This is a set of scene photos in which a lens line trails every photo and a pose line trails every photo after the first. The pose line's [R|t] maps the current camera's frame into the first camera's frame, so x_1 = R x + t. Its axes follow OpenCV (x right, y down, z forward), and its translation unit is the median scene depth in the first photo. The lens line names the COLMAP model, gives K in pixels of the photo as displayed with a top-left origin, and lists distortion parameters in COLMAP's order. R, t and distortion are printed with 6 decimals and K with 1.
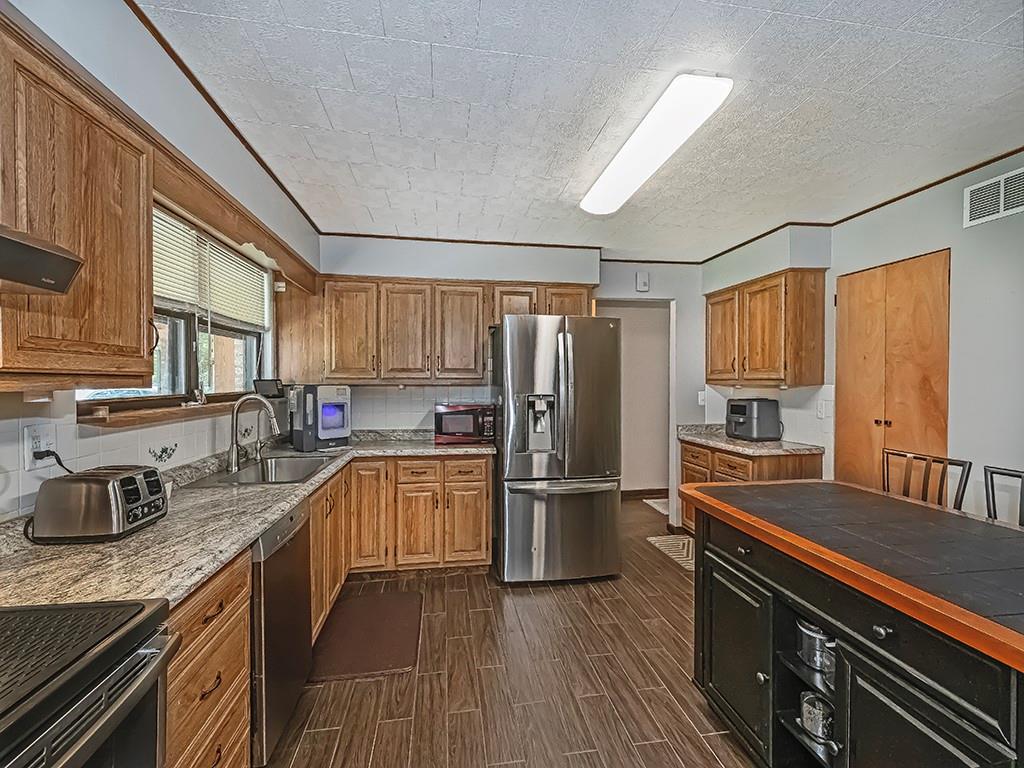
lens RADIAL K [[447.8, 0, 517.7], [0, 447.8, 385.6], [0, 0, 1]] dist [0.008872, -0.000012]
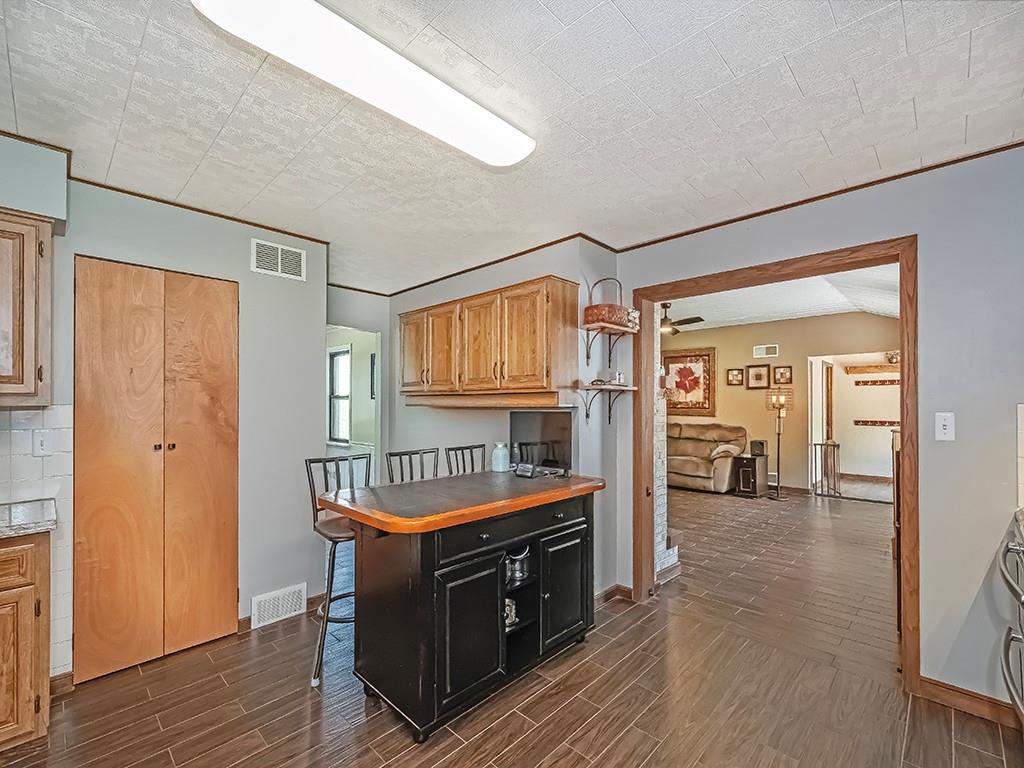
lens RADIAL K [[455.0, 0, 513.1], [0, 455.0, 401.0], [0, 0, 1]] dist [0.015447, -0.000167]
pose [[-0.594599, 0.001626, 0.804021, -0.266786], [0.007309, 0.999968, 0.003383, -0.004810], [-0.803989, 0.007889, -0.594591, 0.810735]]
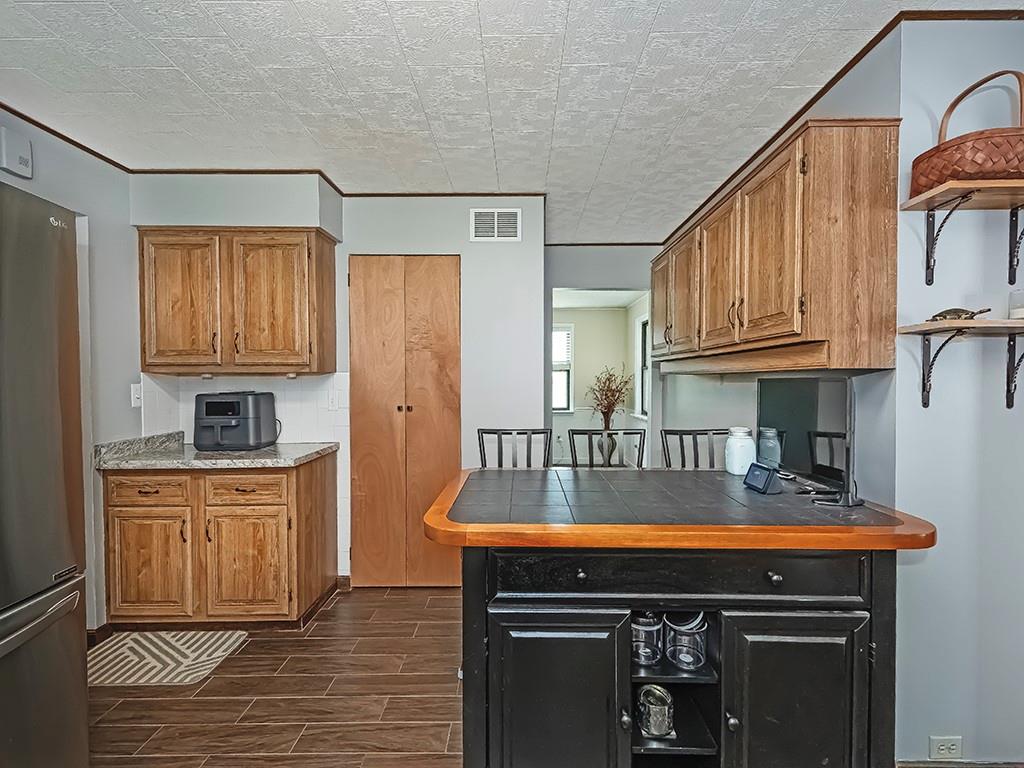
lens RADIAL K [[447.8, 0, 517.7], [0, 447.8, 385.6], [0, 0, 1]] dist [0.008872, -0.000012]
pose [[0.172955, -0.015576, 0.984807, -0.124028], [0.012908, 0.999825, 0.013547, 0.016159], [-0.984845, 0.010369, 0.173126, 0.467977]]
